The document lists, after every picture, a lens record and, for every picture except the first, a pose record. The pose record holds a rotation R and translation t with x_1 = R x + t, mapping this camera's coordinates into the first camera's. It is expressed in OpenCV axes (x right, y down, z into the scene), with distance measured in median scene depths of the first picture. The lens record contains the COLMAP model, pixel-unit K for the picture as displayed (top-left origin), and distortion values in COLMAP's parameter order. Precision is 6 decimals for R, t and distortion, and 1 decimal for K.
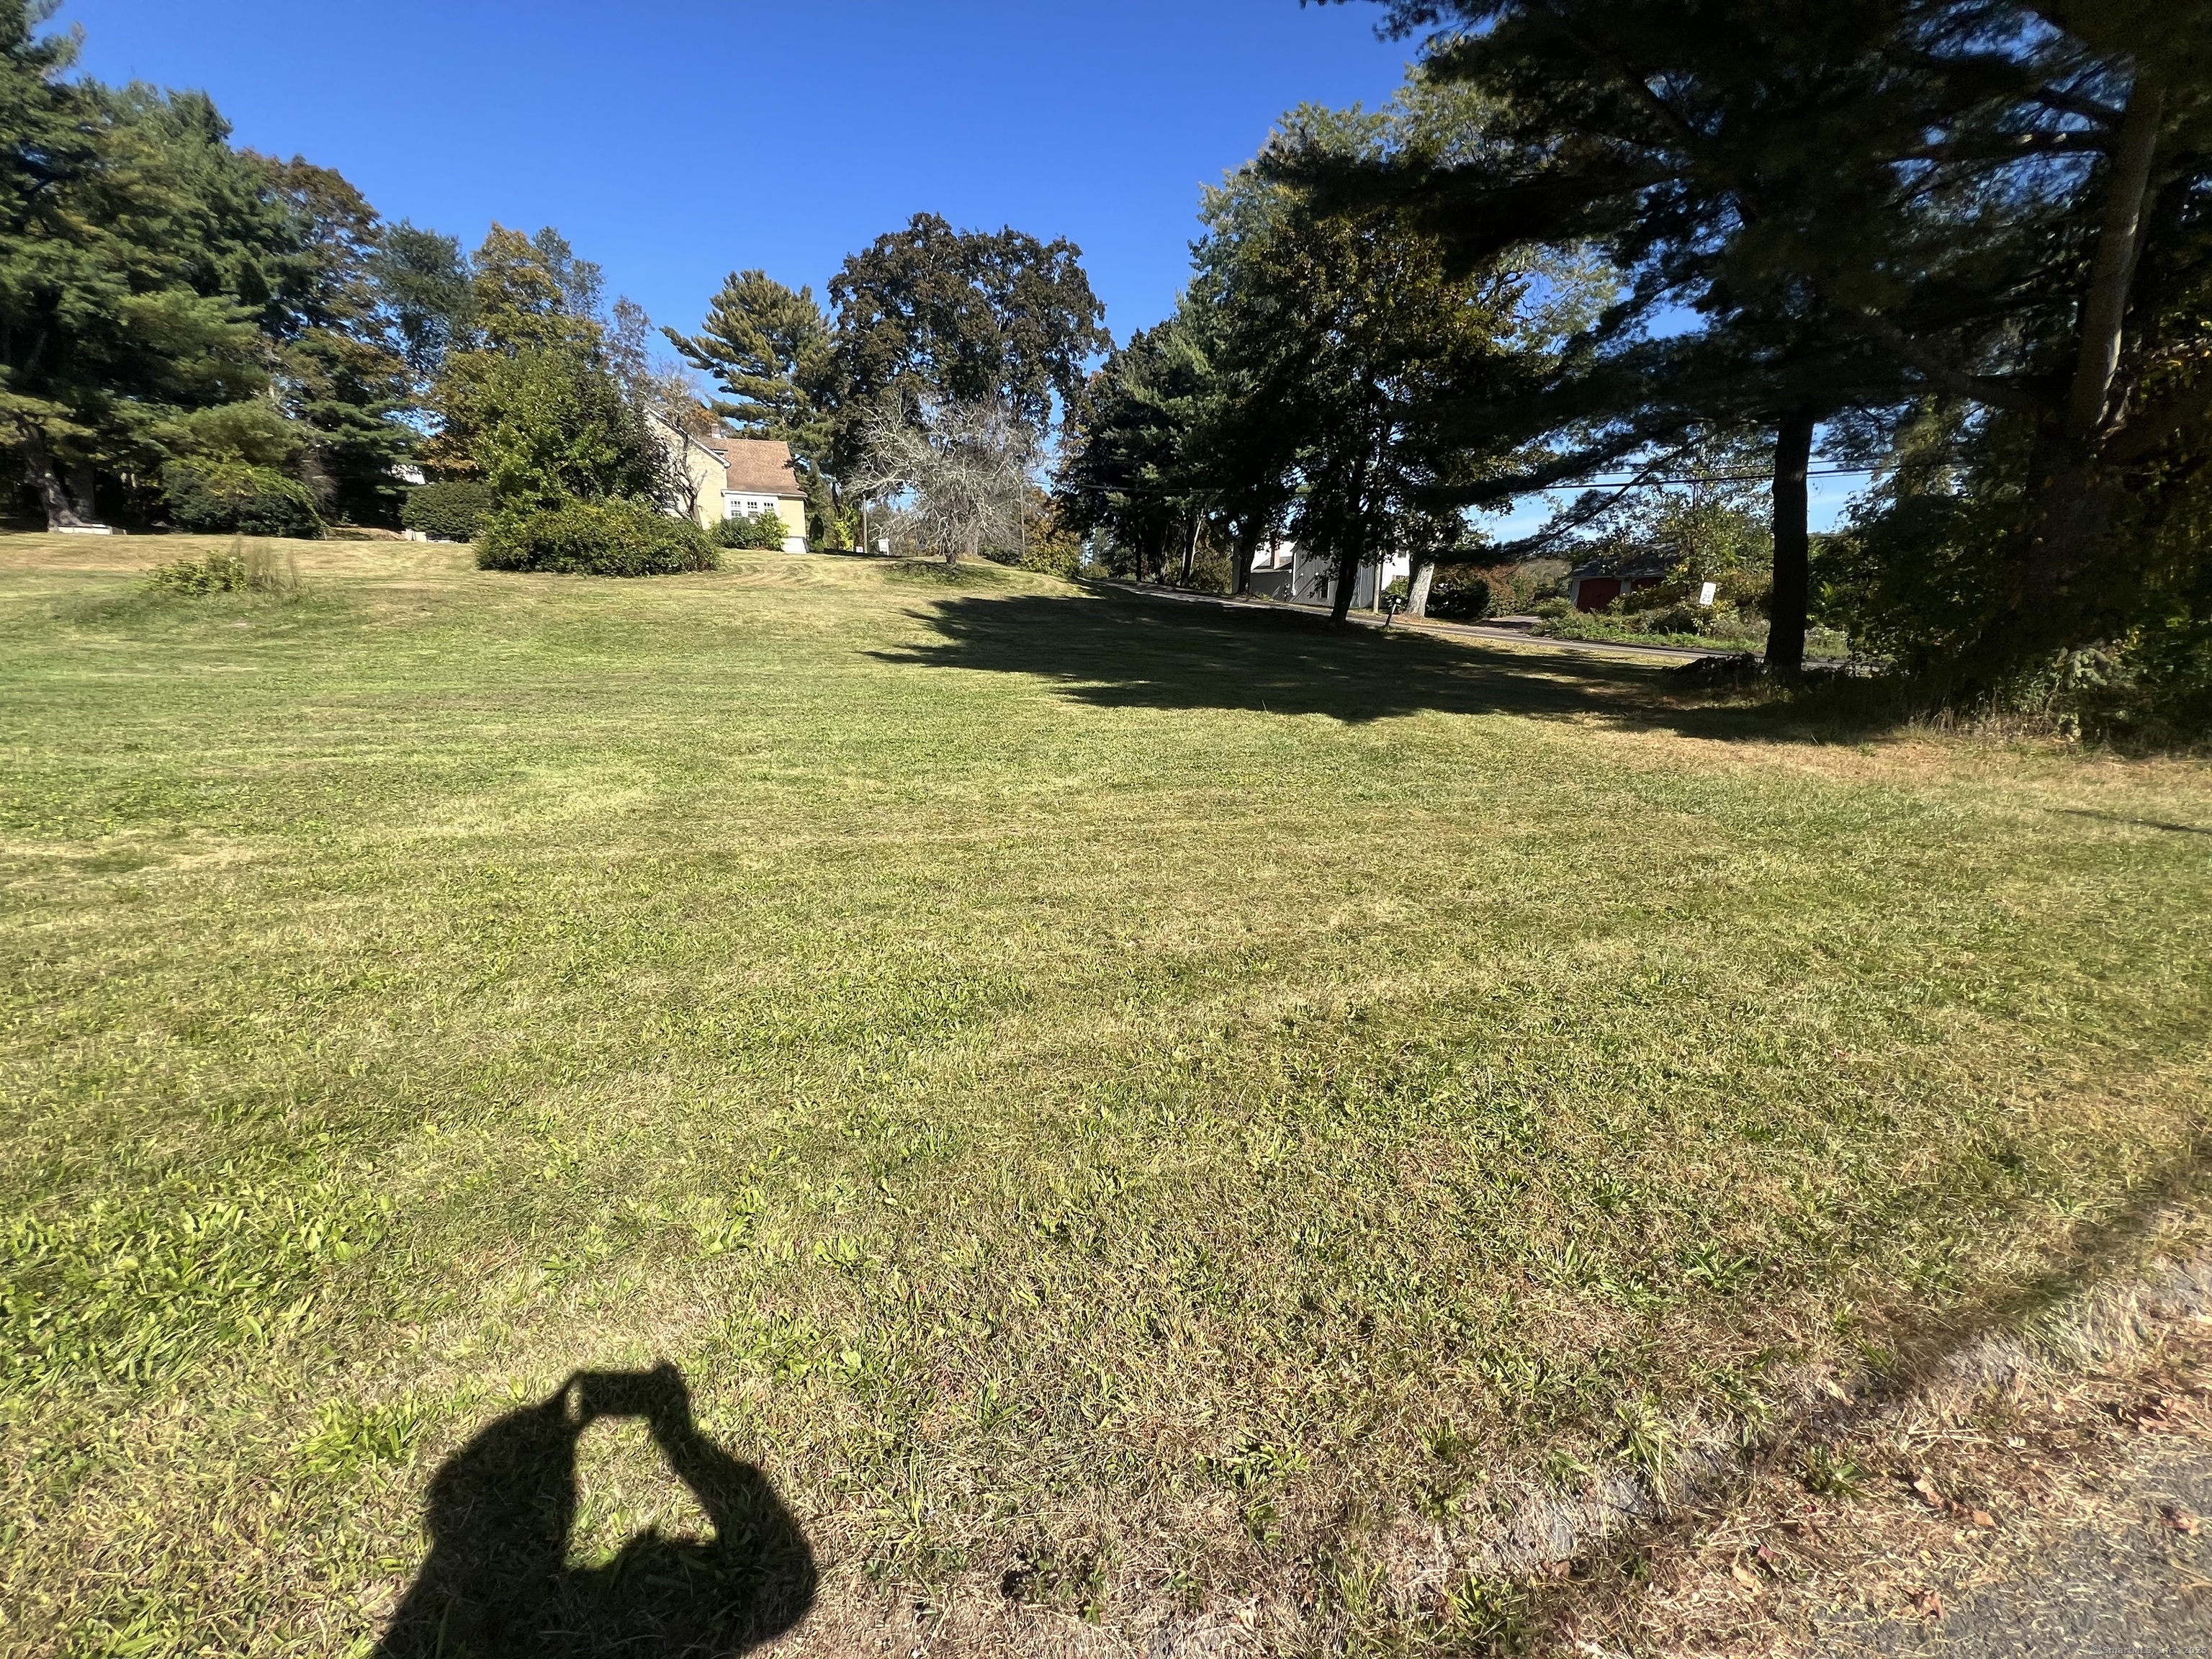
lens RADIAL K [[892.6, 0, 1104.2], [0, 892.6, 835.9], [0, 0, 1]] dist [0.001436, -0.000164]
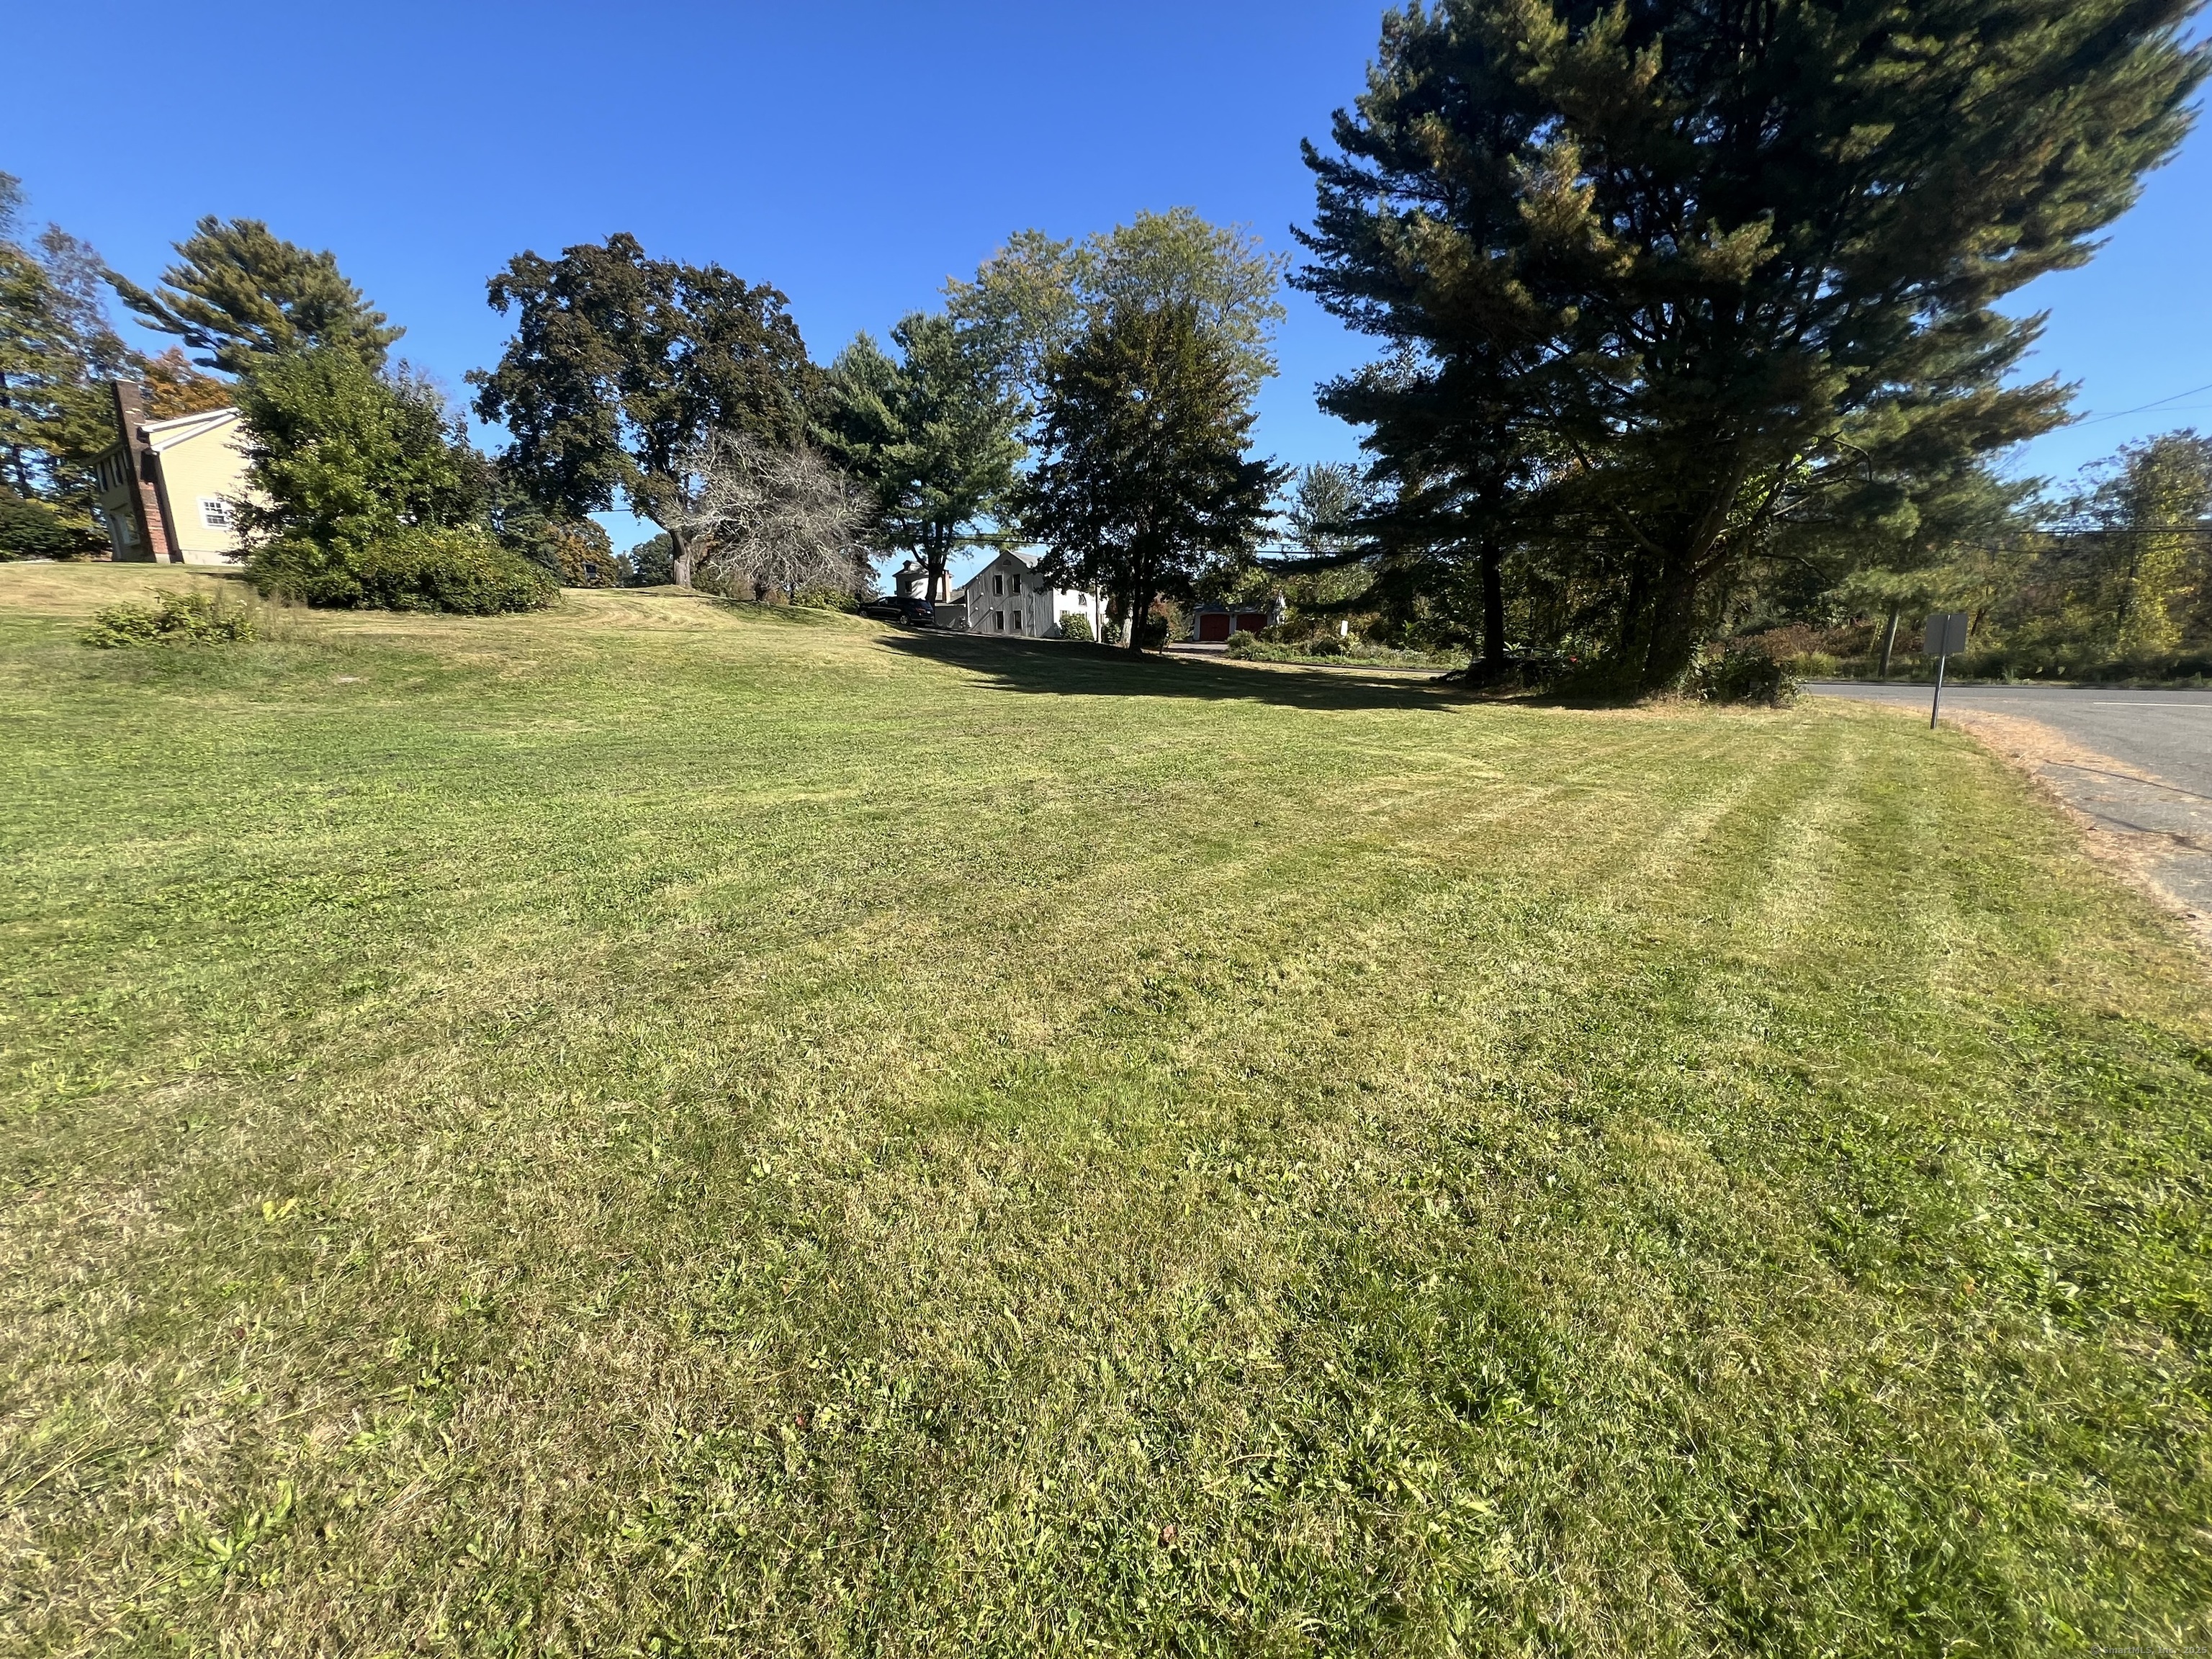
lens RADIAL K [[892.6, 0, 1104.7], [0, 892.6, 824.0], [0, 0, 1]] dist [0.001436, -0.000164]
pose [[0.854366, -0.115387, 0.506699, -0.311888], [0.135212, 0.990814, -0.002356, -0.000287], [-0.501772, 0.070525, 0.862120, -0.035397]]
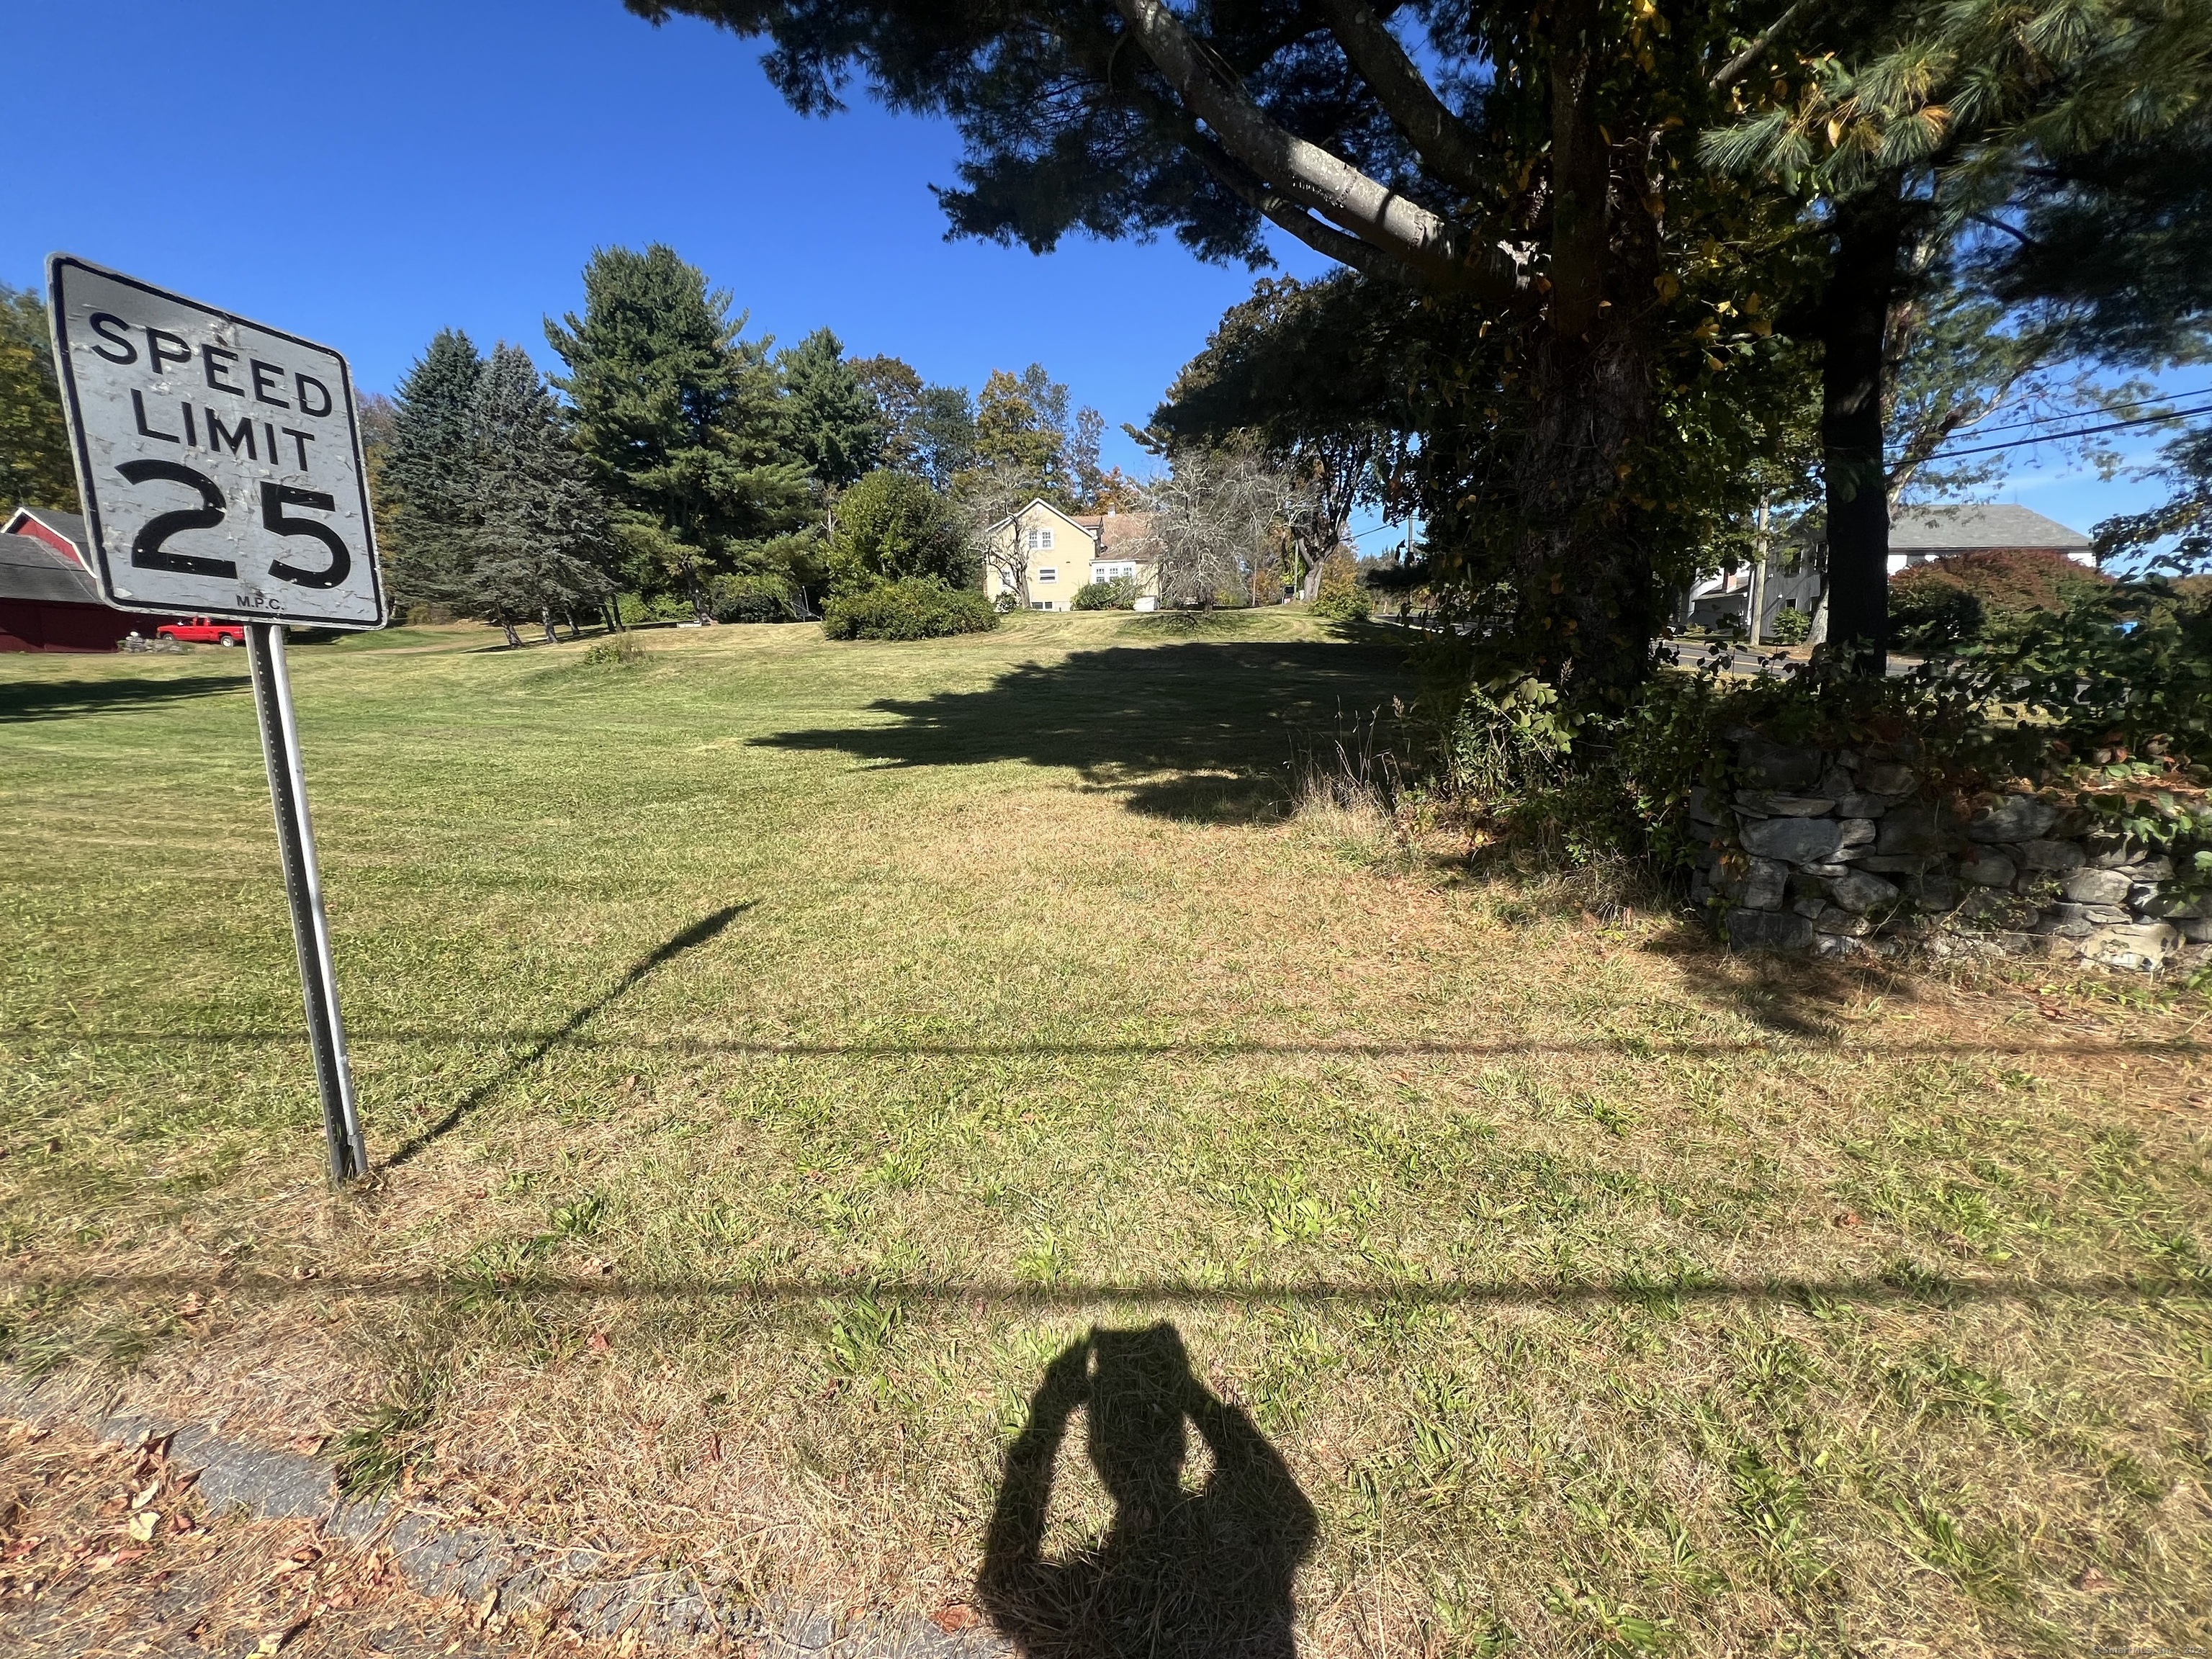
lens RADIAL K [[892.6, 0, 1104.9], [0, 892.6, 826.9], [0, 0, 1]] dist [0.001436, -0.000164]
pose [[0.826151, 0.077102, -0.558149, 0.259717], [-0.110975, 0.993456, -0.027027, -0.020034], [0.552412, 0.084269, 0.829300, 0.094867]]
